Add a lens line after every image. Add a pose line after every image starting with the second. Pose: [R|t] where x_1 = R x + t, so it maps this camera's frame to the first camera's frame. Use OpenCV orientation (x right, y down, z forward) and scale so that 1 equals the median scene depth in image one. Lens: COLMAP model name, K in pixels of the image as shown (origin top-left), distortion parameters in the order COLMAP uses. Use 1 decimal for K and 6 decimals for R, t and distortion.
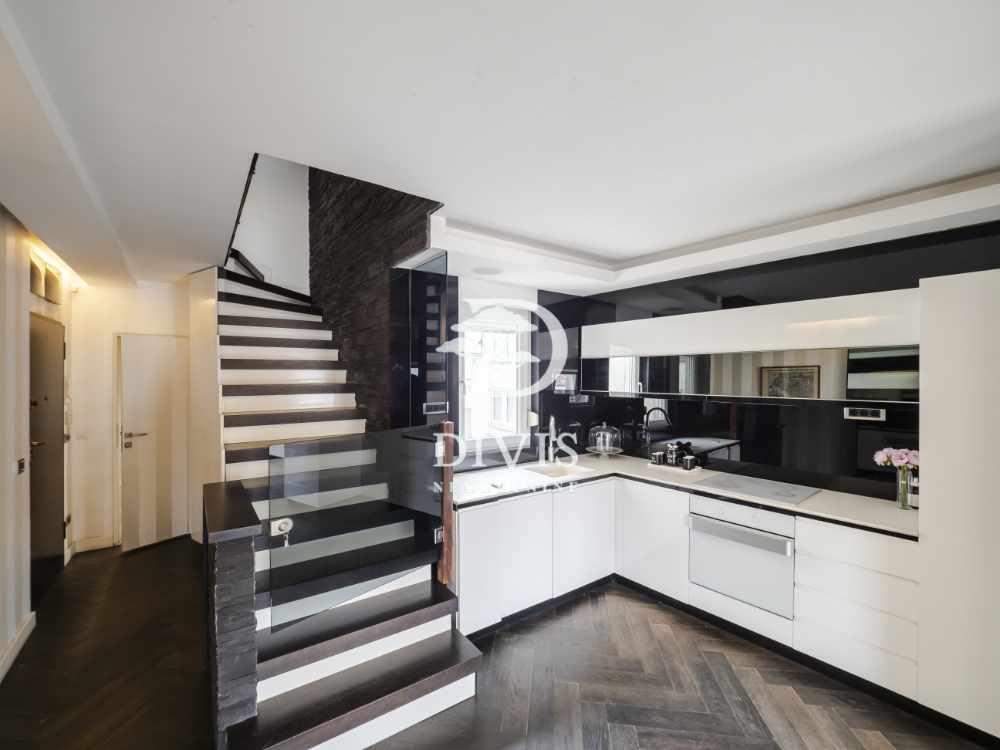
lens RADIAL K [[420.7, 0, 494.7], [0, 420.7, 372.8], [0, 0, 1]] dist [-0.010567, -0.000606]
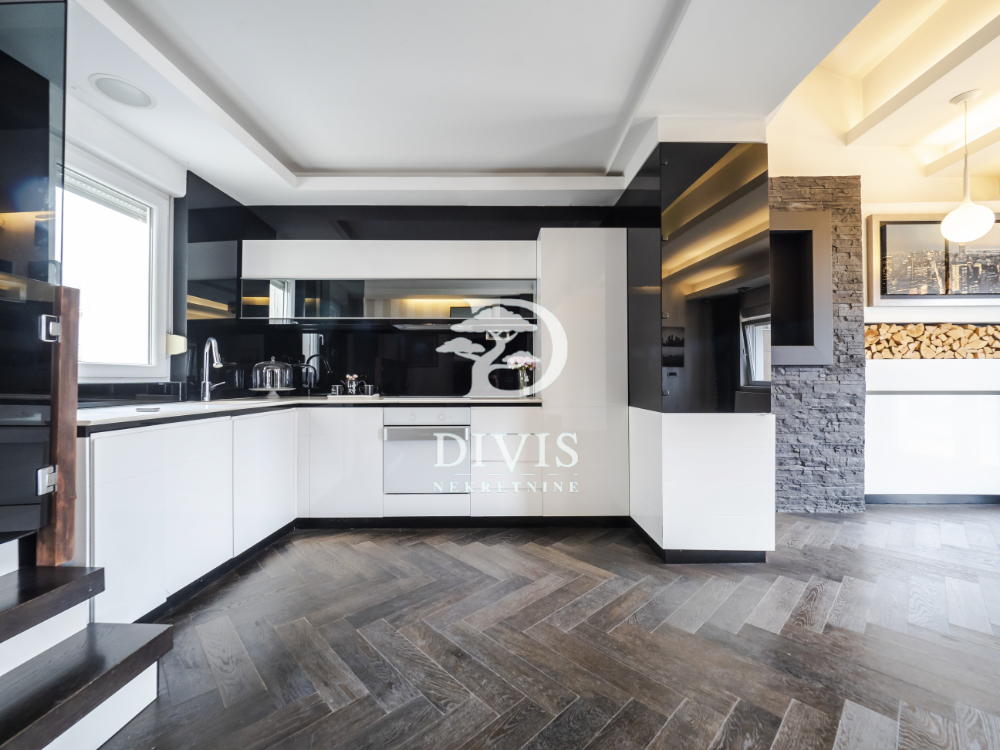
lens RADIAL K [[422.8, 0, 484.3], [0, 422.8, 377.5], [0, 0, 1]] dist [0.000199, -0.000002]
pose [[0.630604, 0.004798, 0.776090, -0.183311], [0.005391, 0.999930, -0.010563, 0.229683], [-0.776086, 0.010845, 0.630534, 0.159660]]
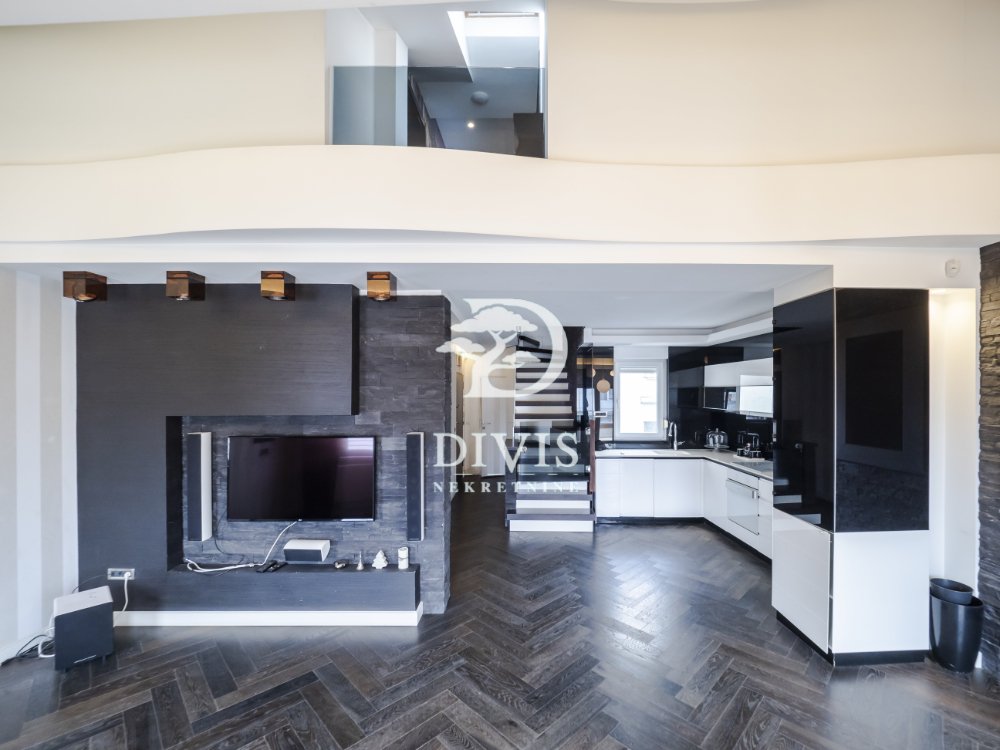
lens RADIAL K [[430.8, 0, 502.9], [0, 430.8, 389.7], [0, 0, 1]] dist [-0.010167, -0.000118]
pose [[0.780281, 0.001074, -0.625428, 0.852951], [-0.003938, 0.999987, -0.003197, -0.025808], [0.625417, 0.004957, 0.780275, -0.976442]]
